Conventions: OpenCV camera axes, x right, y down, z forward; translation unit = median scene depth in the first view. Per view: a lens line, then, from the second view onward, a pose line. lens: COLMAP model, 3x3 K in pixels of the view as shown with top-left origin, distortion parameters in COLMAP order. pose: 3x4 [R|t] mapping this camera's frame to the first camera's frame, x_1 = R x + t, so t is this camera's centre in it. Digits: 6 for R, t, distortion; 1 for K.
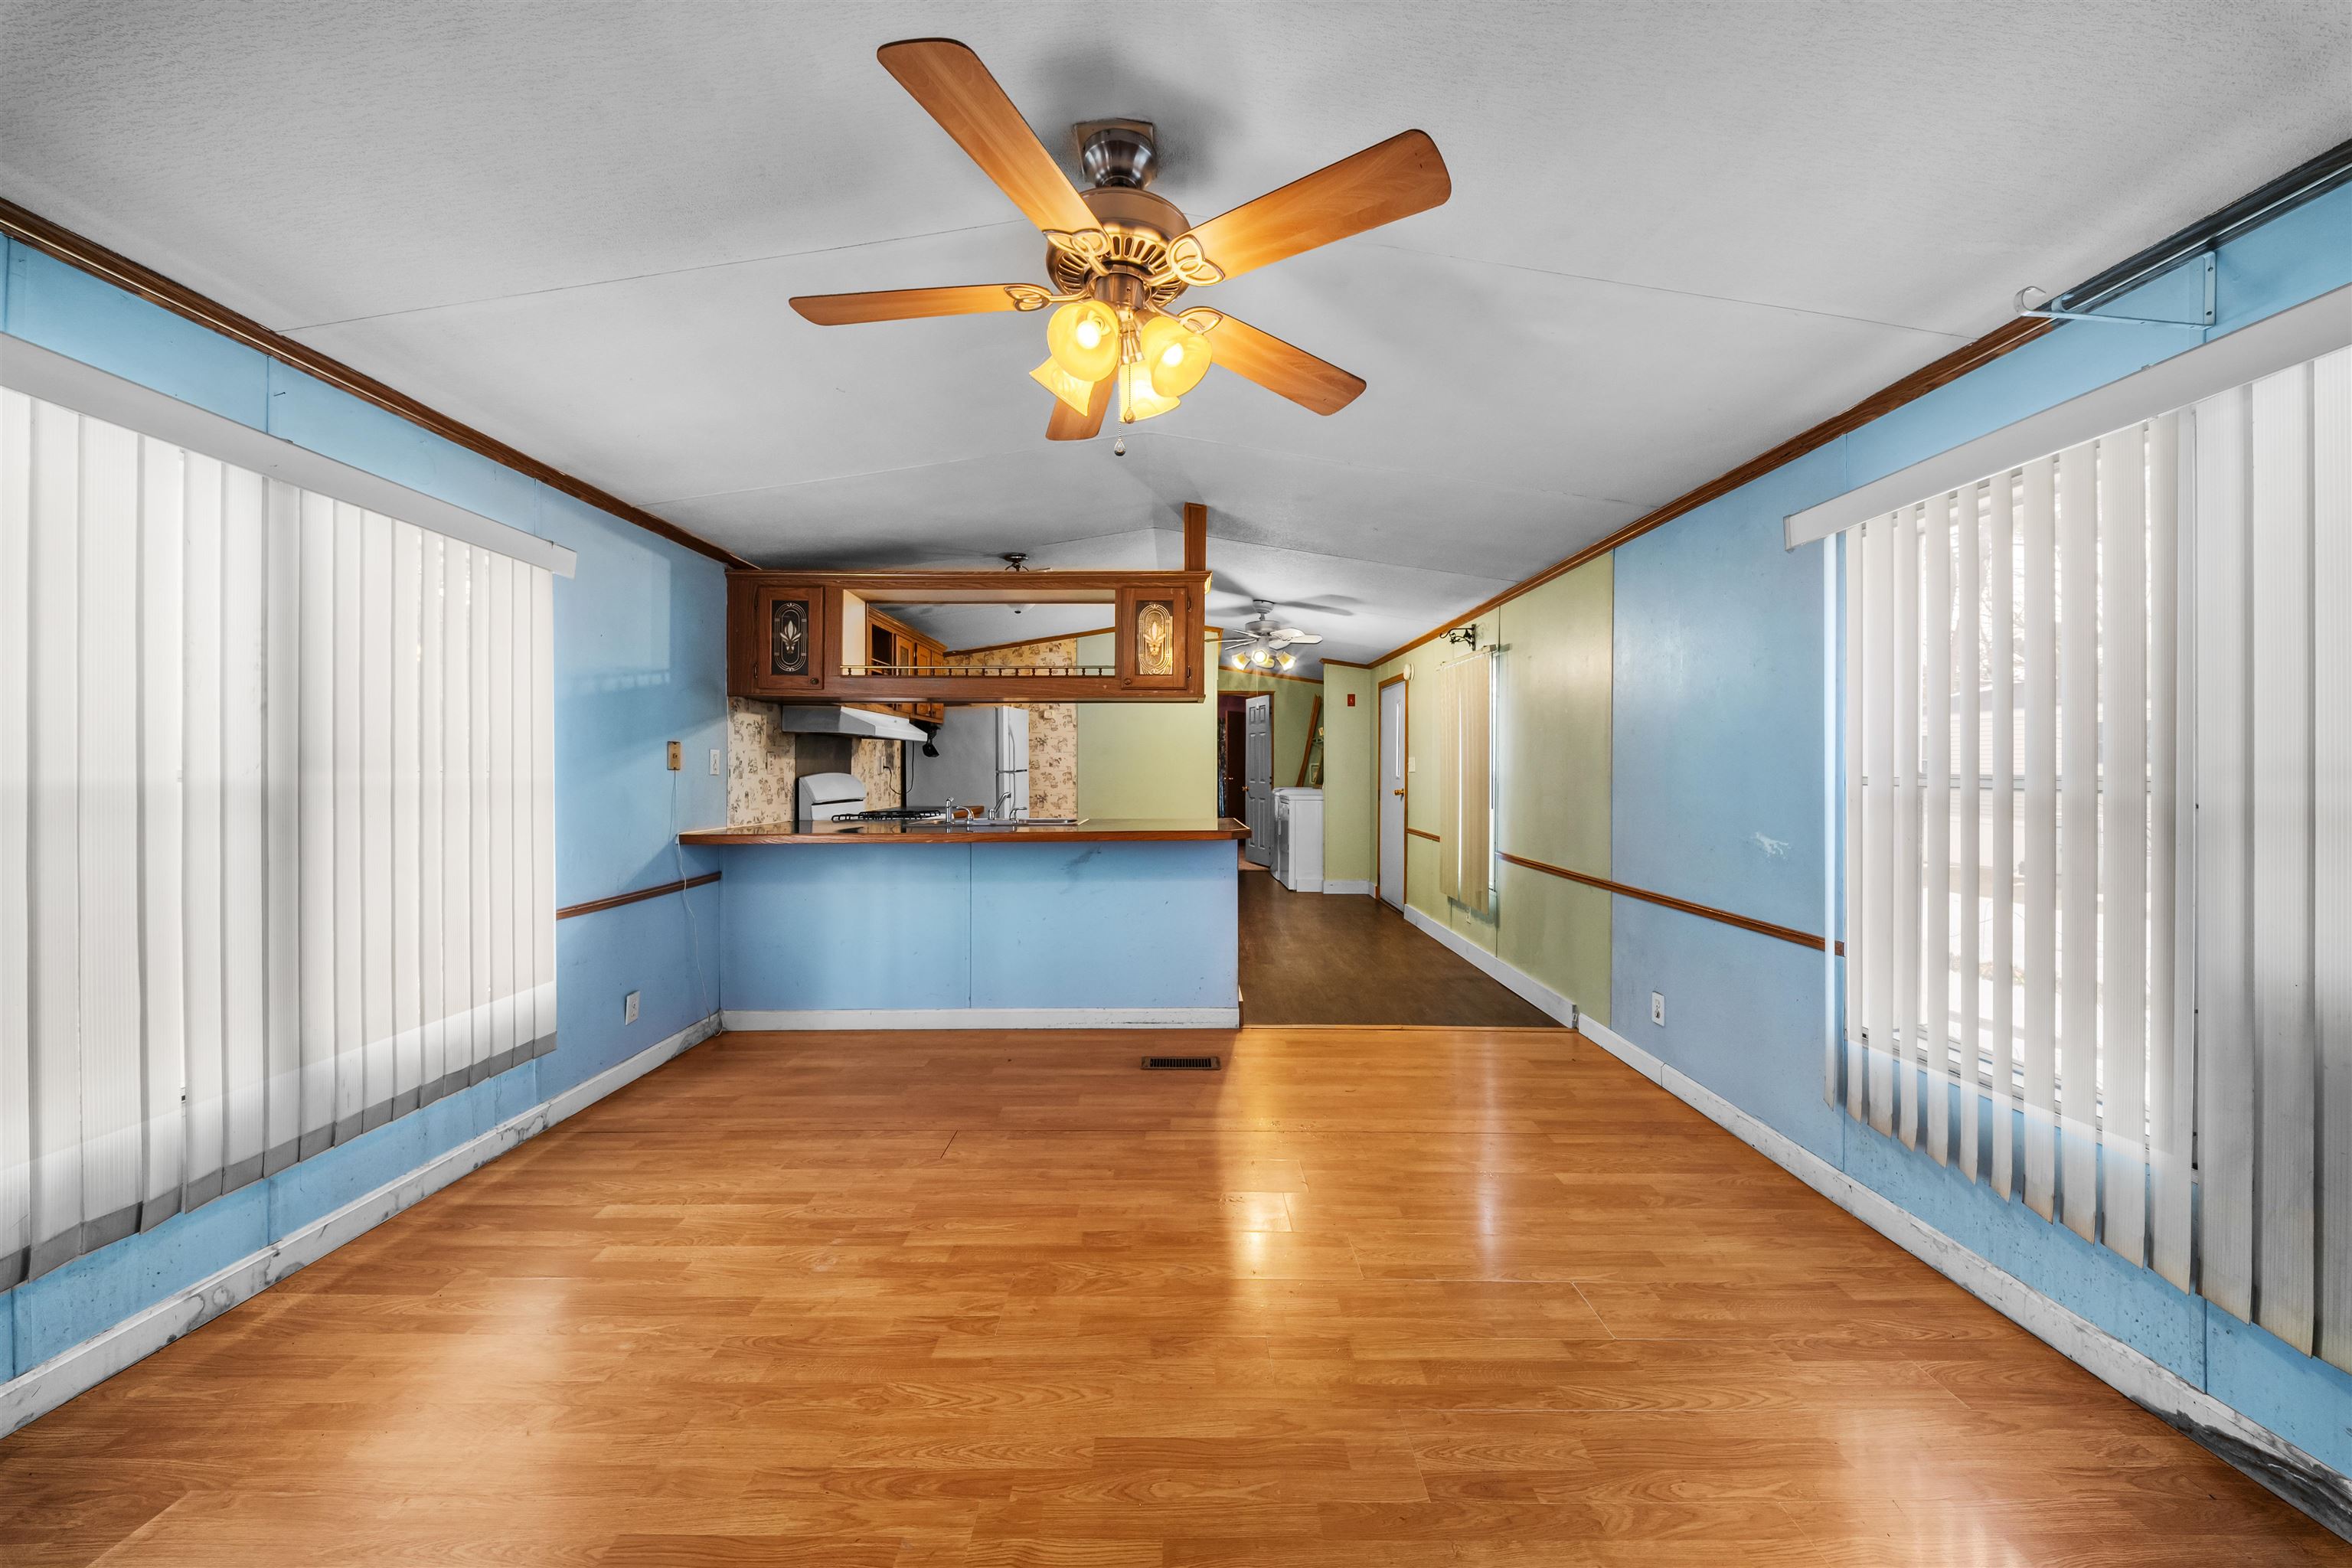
lens RADIAL K [[820.8, 0, 1178.5], [0, 820.8, 767.4], [0, 0, 1]] dist [0.012209, -0.007244]
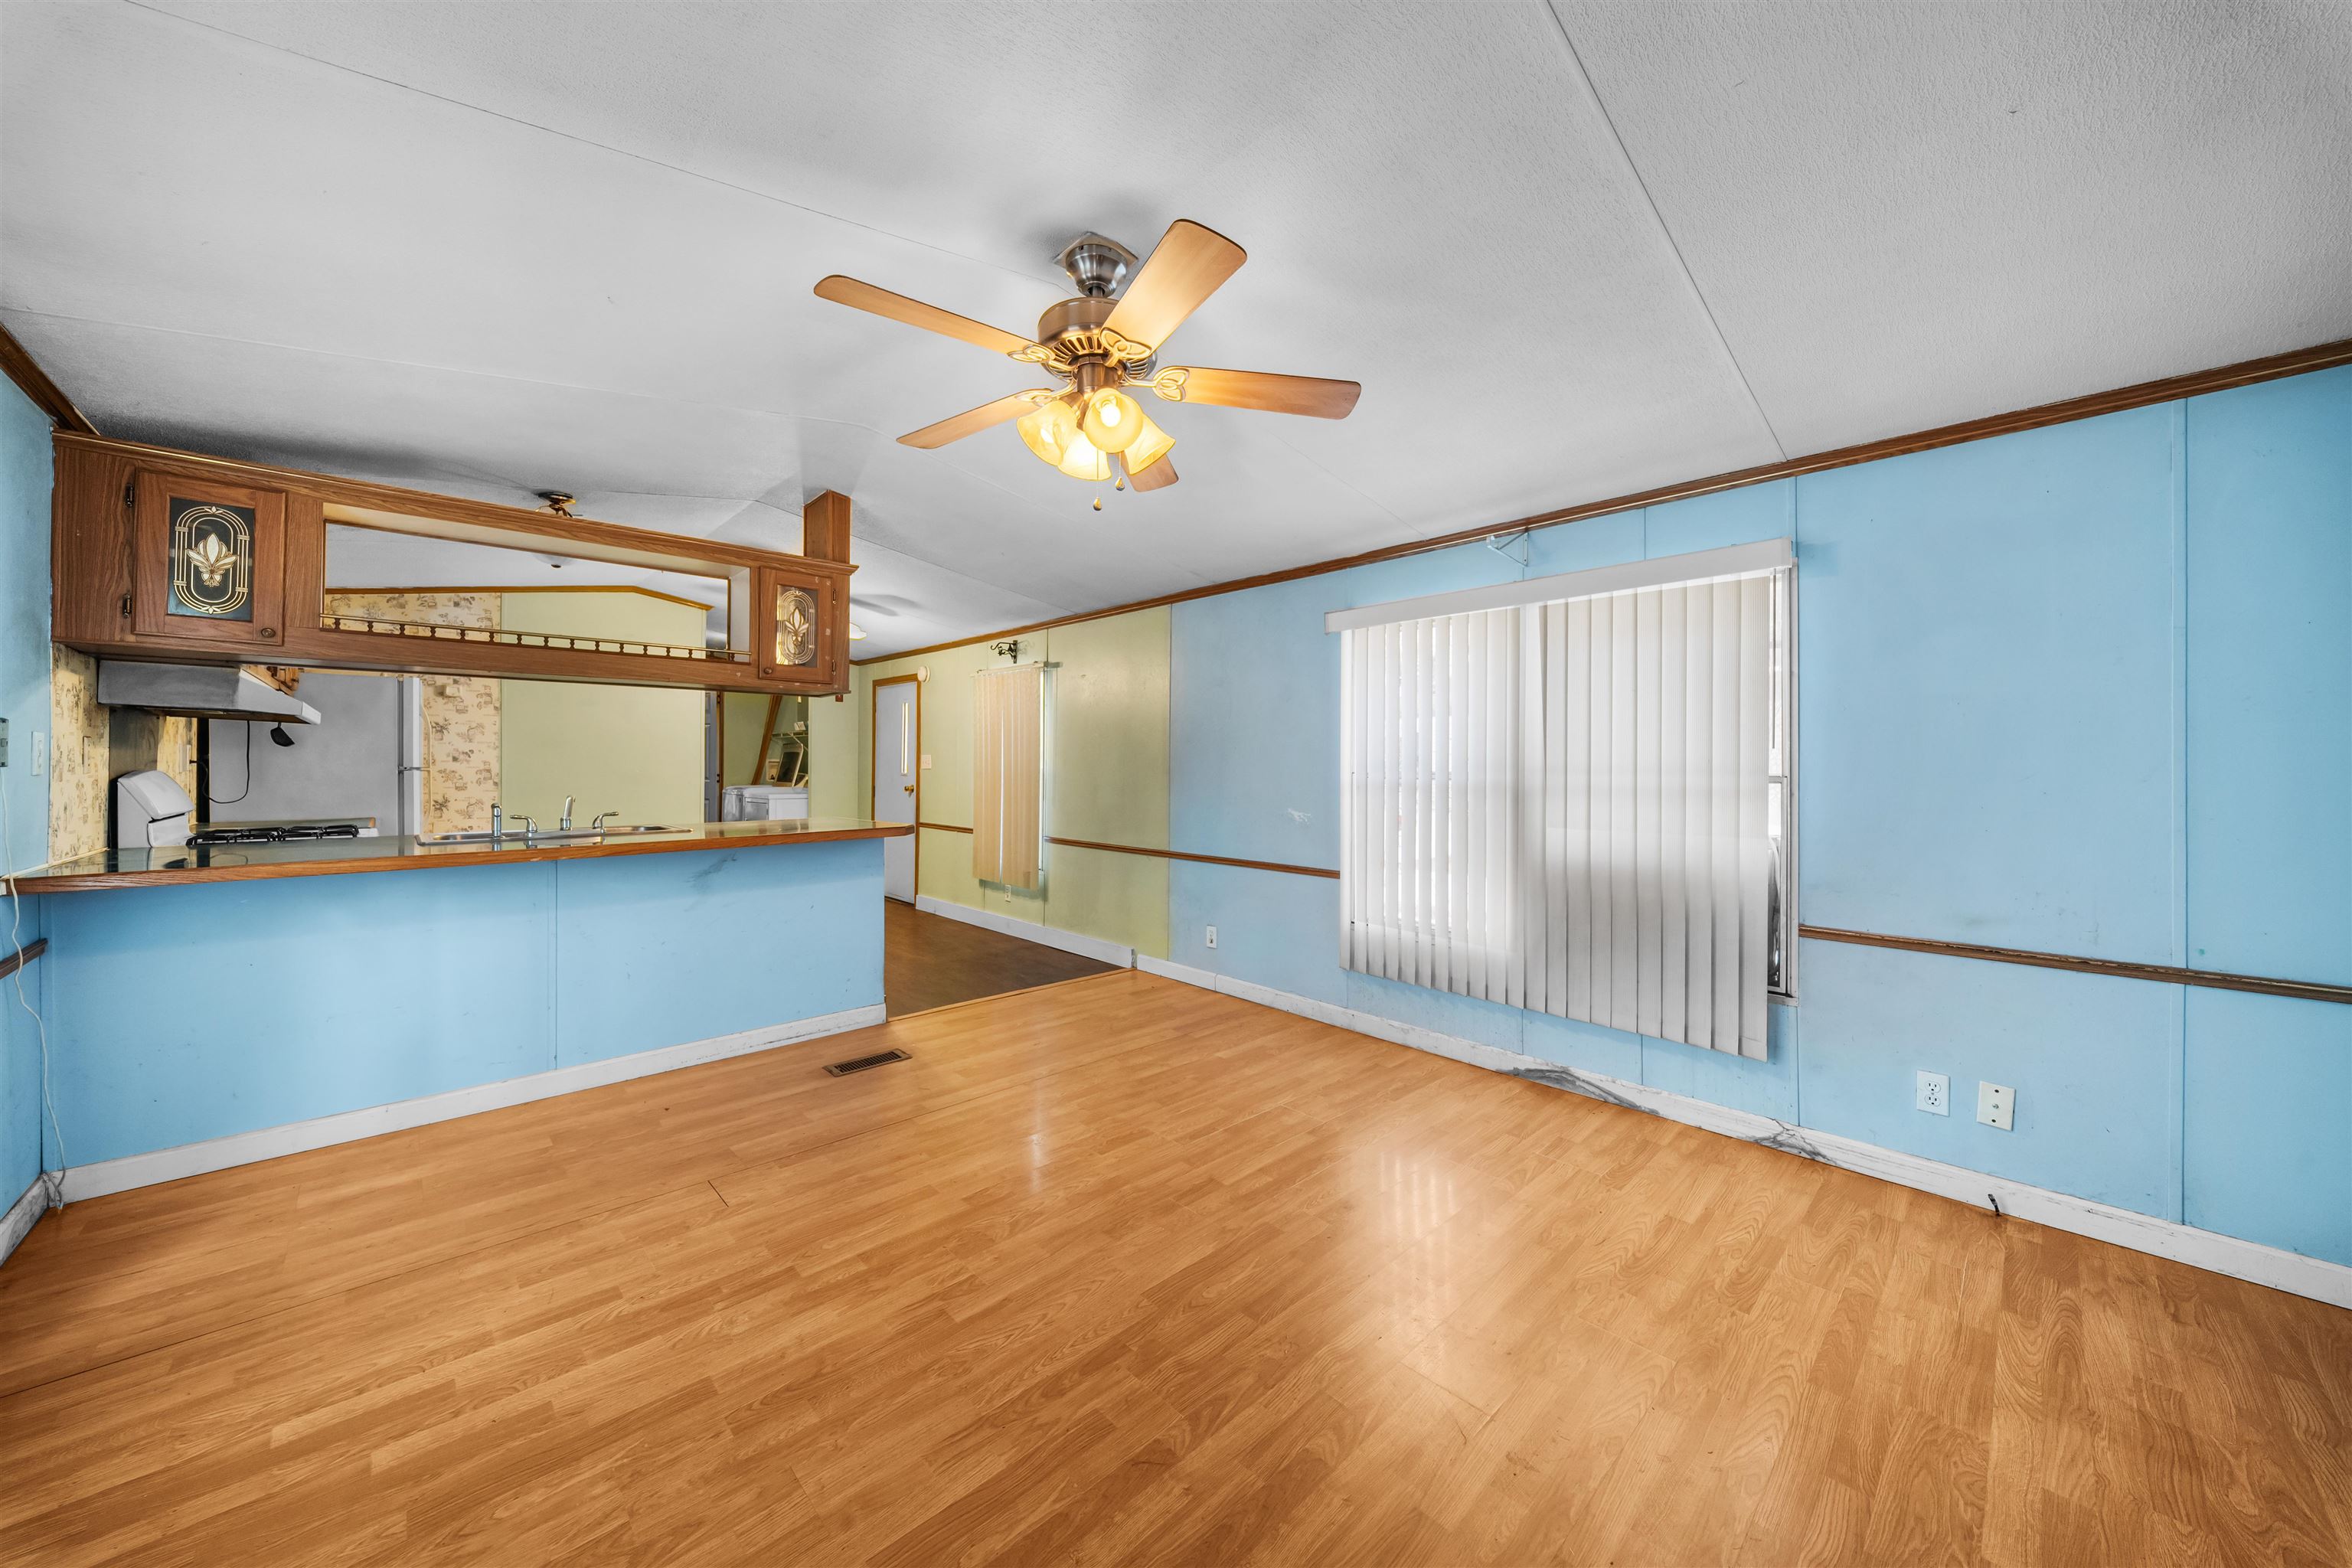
lens RADIAL K [[820.8, 0, 1178.5], [0, 820.8, 767.4], [0, 0, 1]] dist [0.012209, -0.007244]
pose [[0.724066, 0.001562, 0.689728, -0.432259], [-0.004857, 0.999984, 0.002835, -0.002272], [-0.689713, -0.005403, 0.724063, 0.019869]]
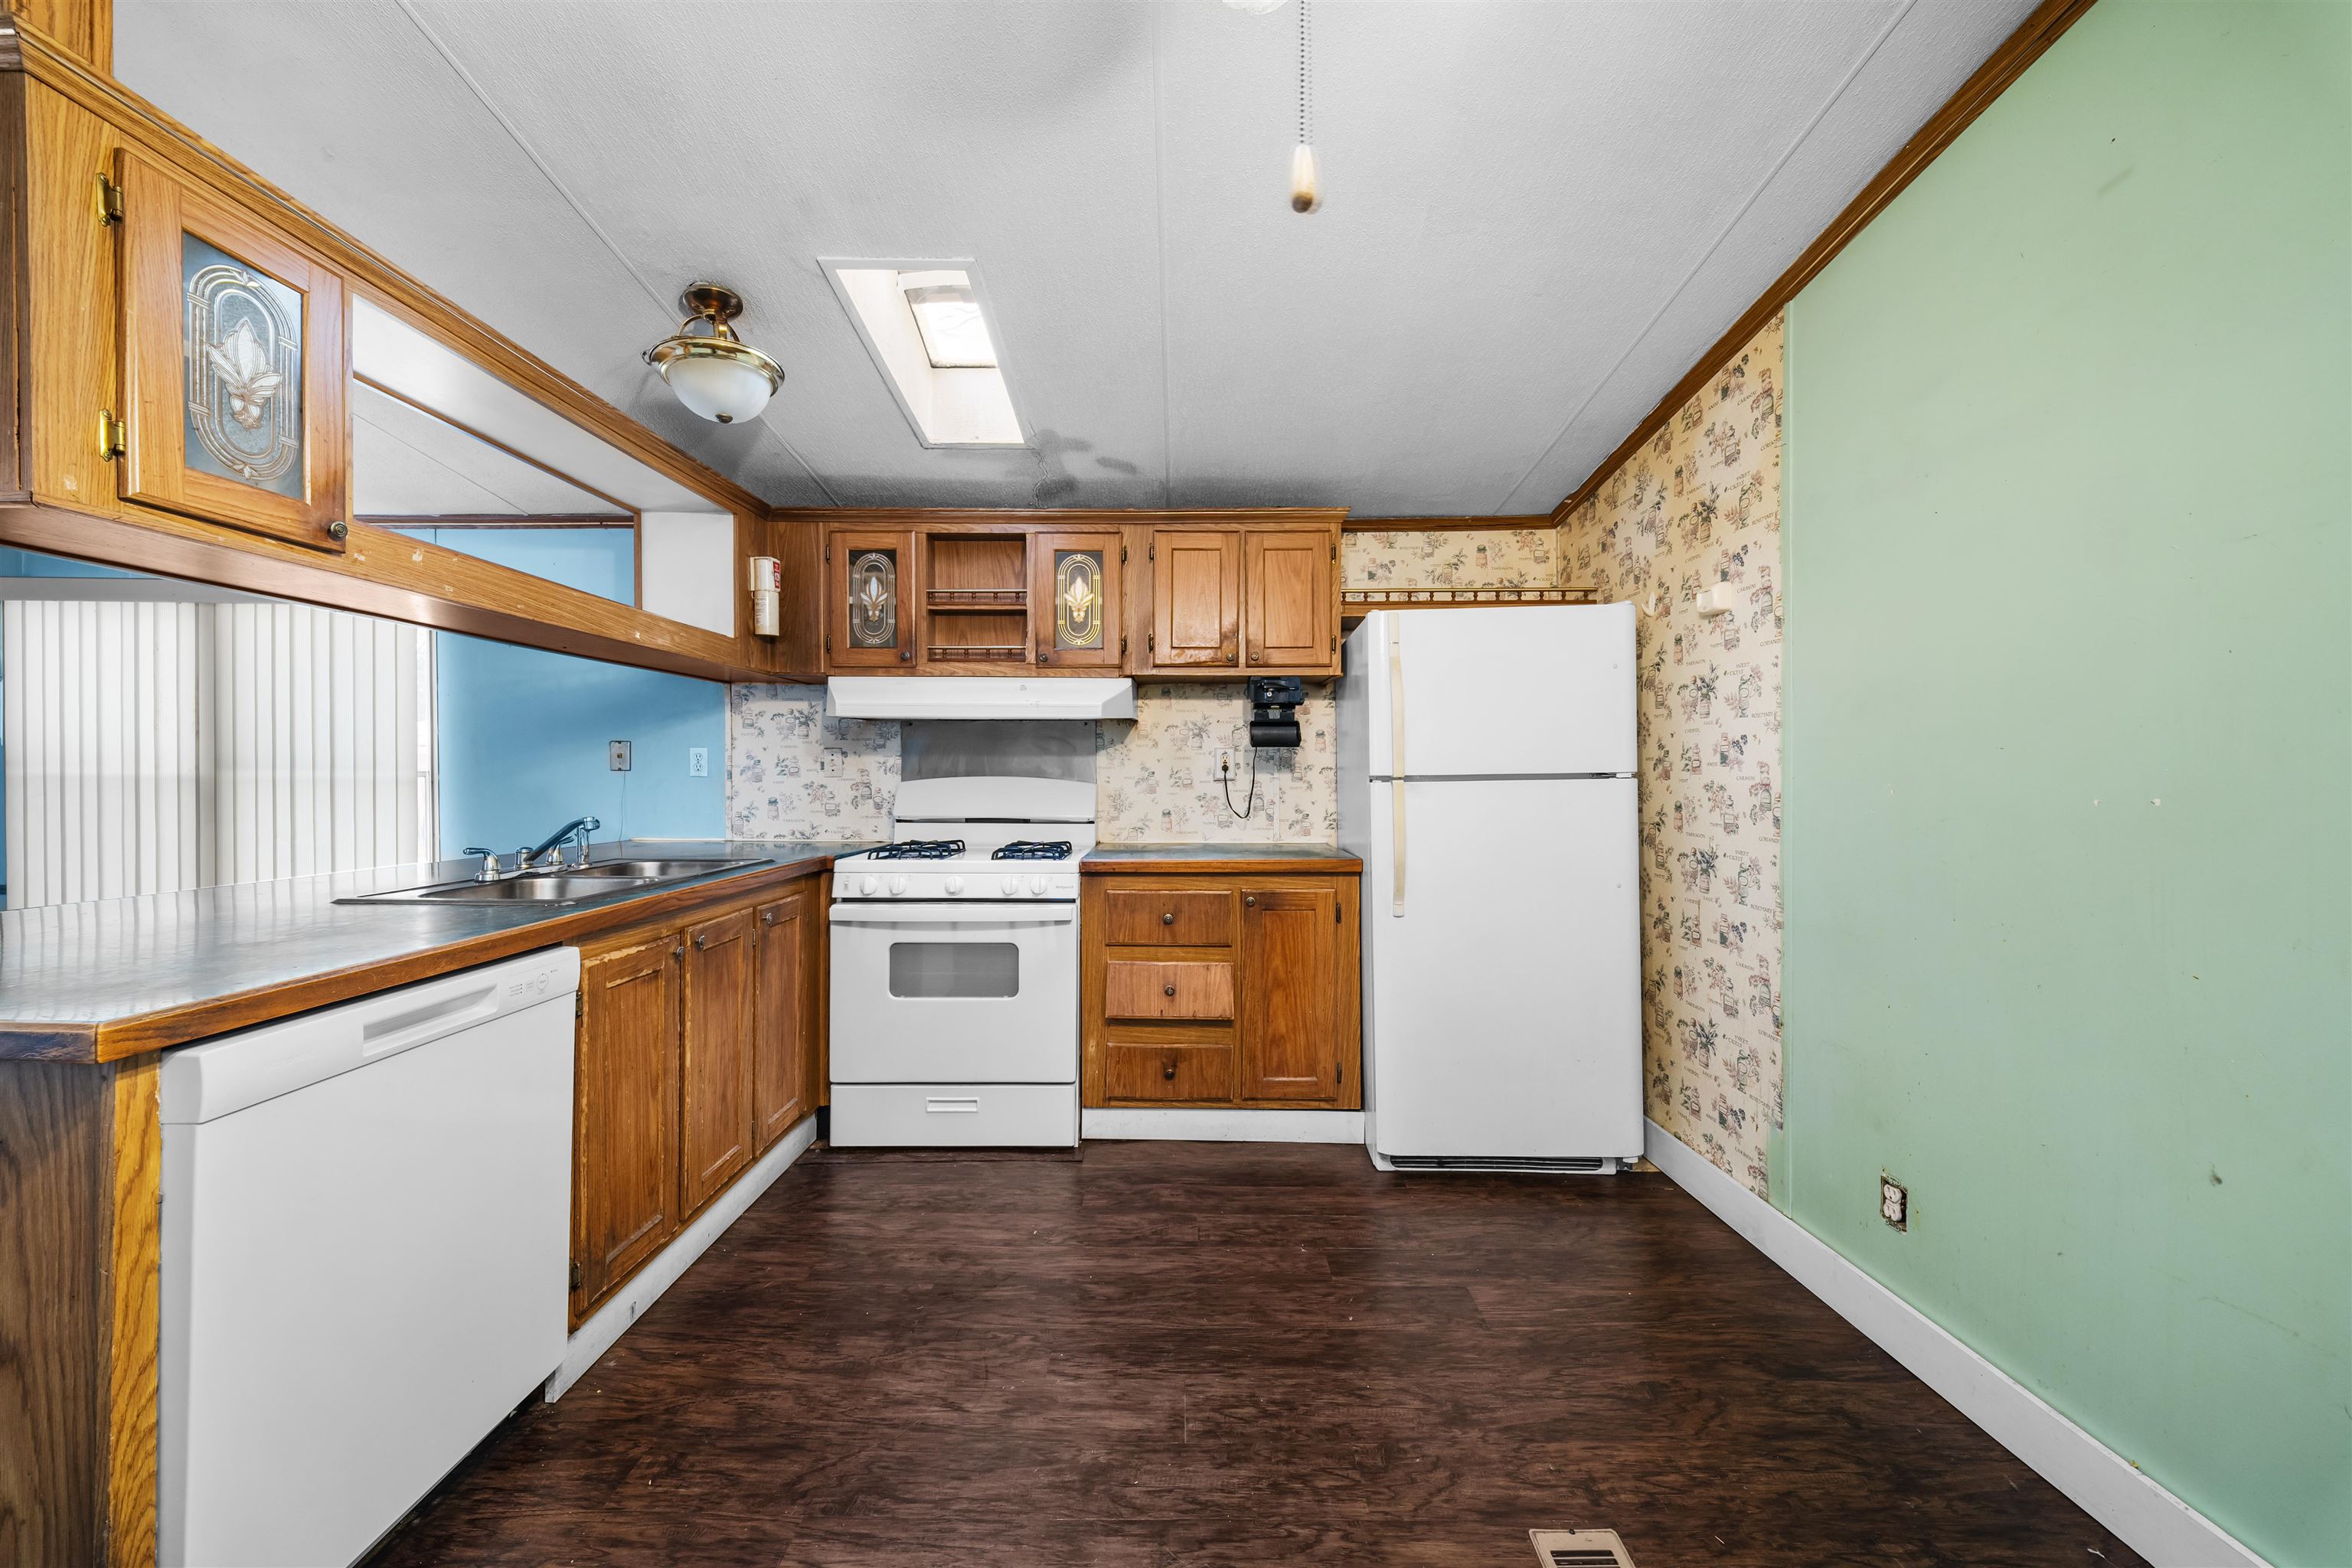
lens RADIAL K [[820.8, 0, 1178.5], [0, 820.8, 767.4], [0, 0, 1]] dist [0.012209, -0.007244]
pose [[-0.005415, -0.007223, -0.999959, 0.351862], [-0.001246, 0.999973, -0.007216, 0.005562], [0.999985, 0.001207, -0.005424, 1.746568]]
